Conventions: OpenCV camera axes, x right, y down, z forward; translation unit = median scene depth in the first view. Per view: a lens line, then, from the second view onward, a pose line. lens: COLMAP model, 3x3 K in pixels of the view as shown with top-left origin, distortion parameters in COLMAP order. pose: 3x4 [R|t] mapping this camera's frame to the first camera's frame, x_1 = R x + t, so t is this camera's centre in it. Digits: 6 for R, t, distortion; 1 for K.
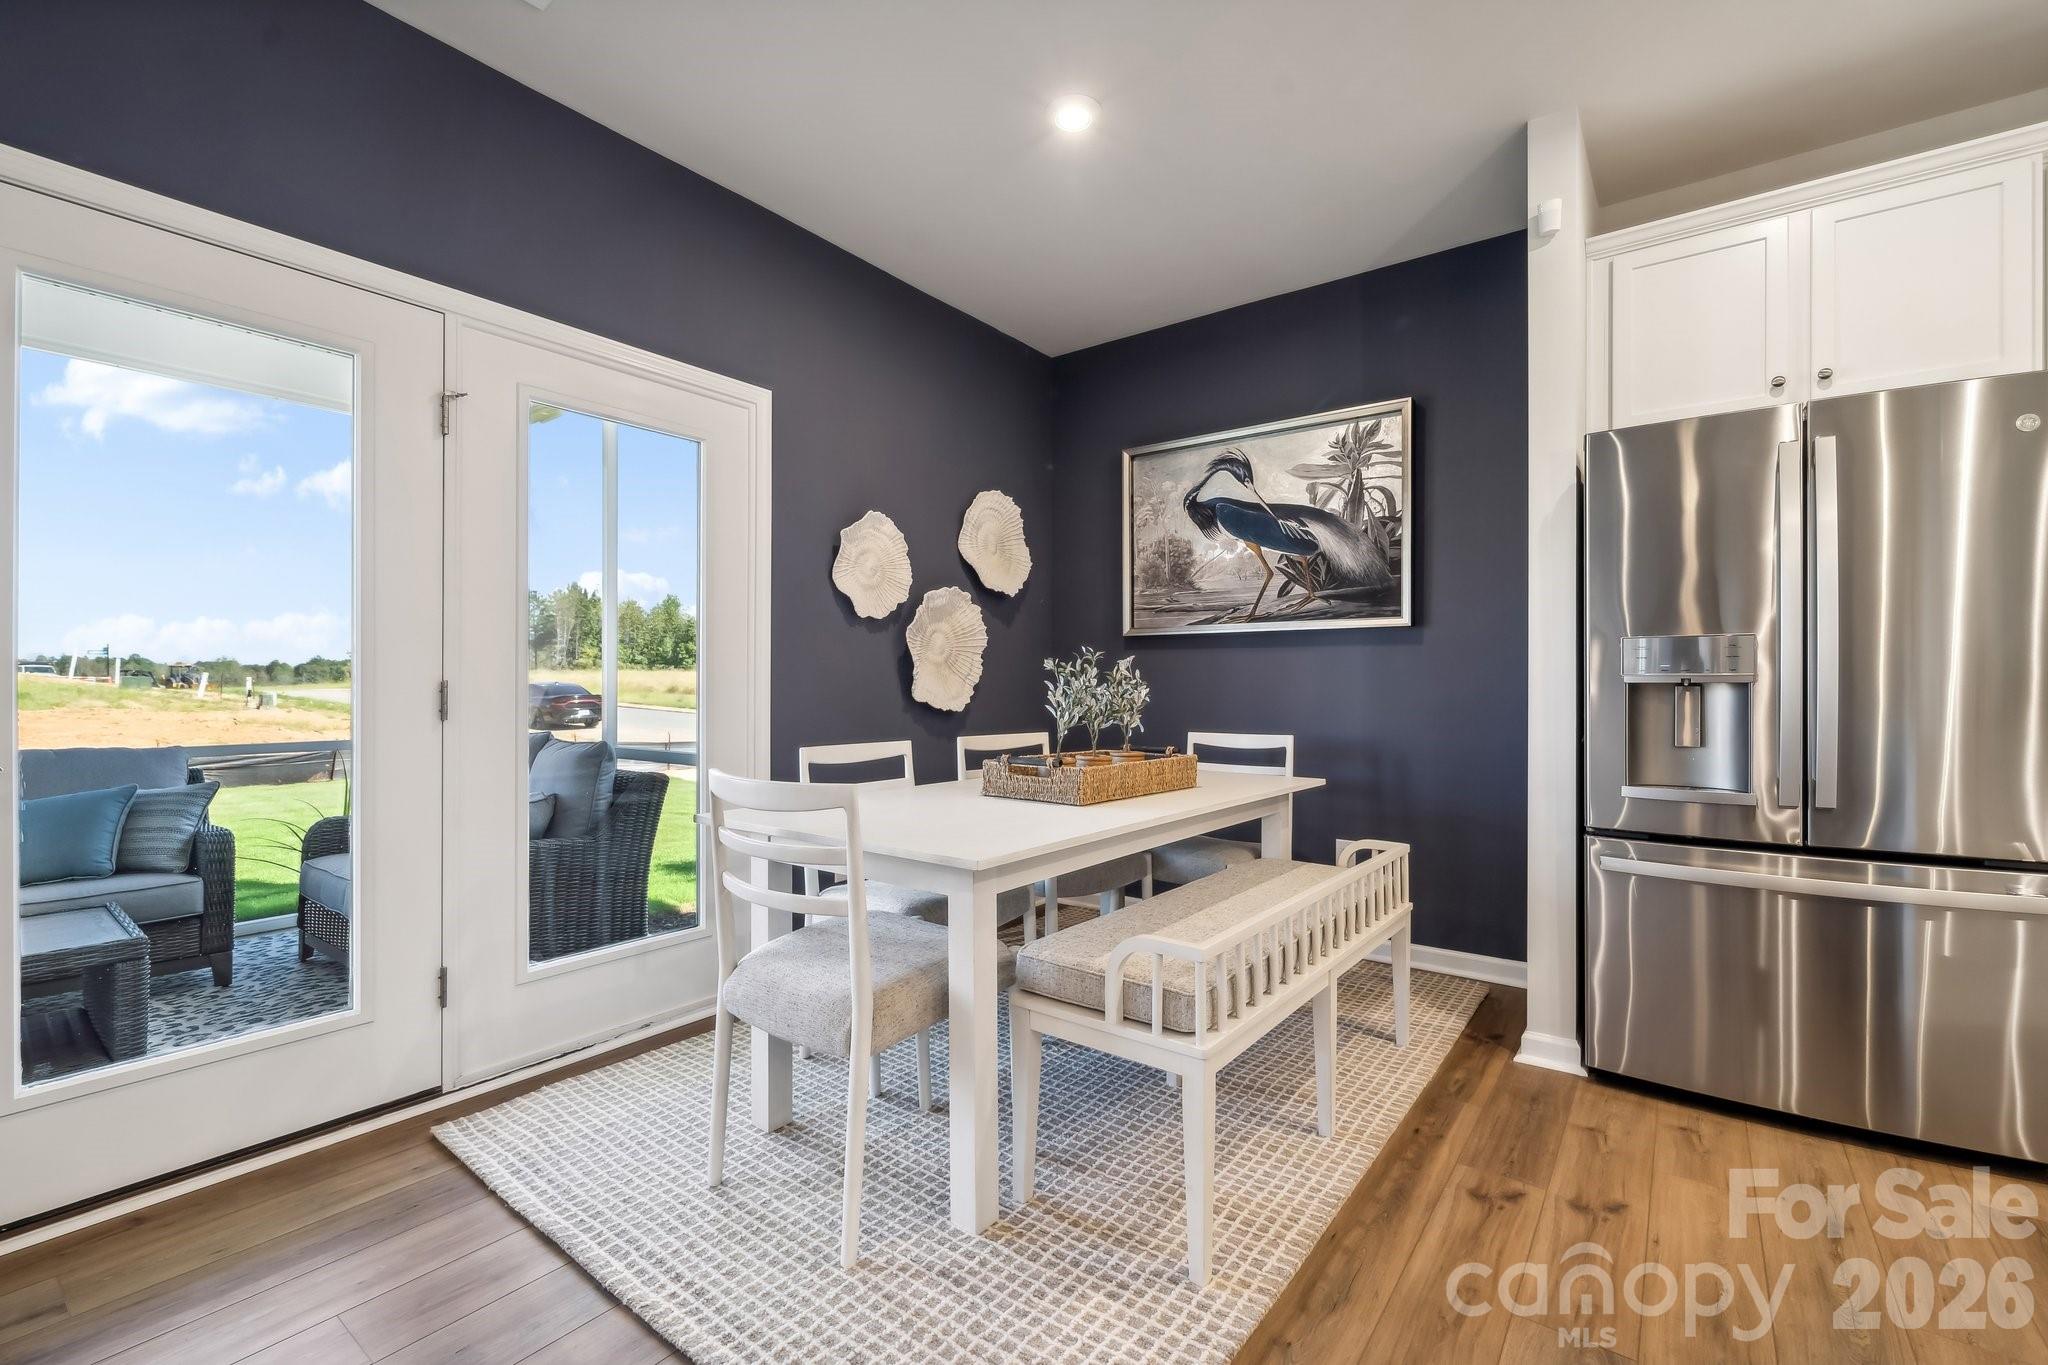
lens RADIAL K [[879.6, 0, 1024.0], [0, 879.6, 682.5], [0, 0, 1]] dist [0.007611, -0.000108]
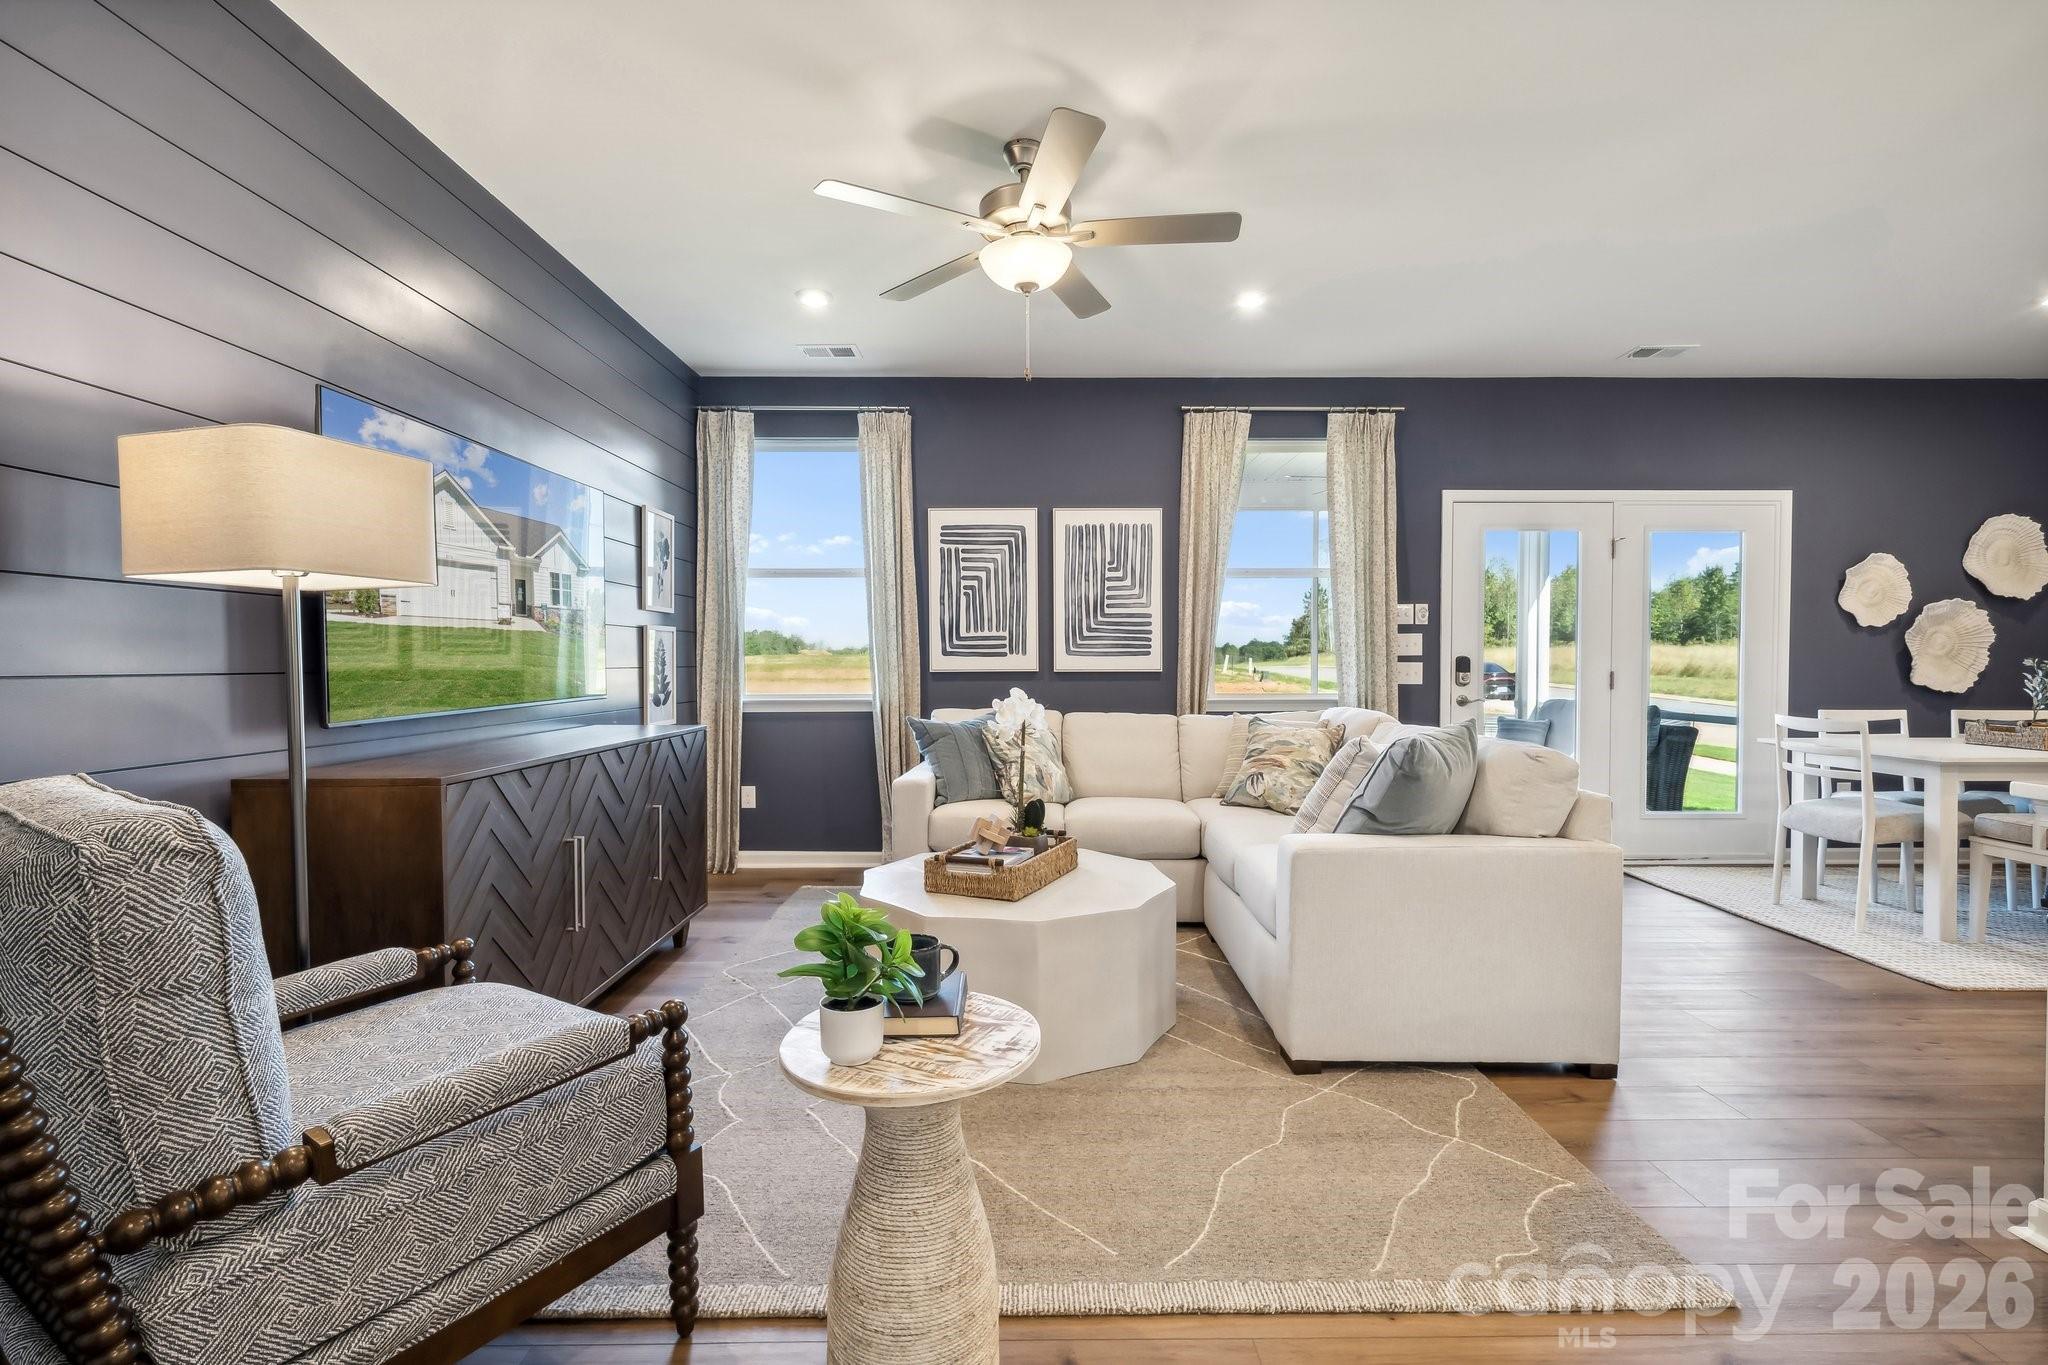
lens RADIAL K [[910.3, 0, 1024.0], [0, 910.3, 682.5], [0, 0, 1]] dist [-0.001399, -0.000127]
pose [[0.610799, 0.014528, -0.791652, 0.154589], [0.006082, 0.999716, 0.023039, -0.023548], [0.791762, -0.018886, 0.610537, -0.989615]]
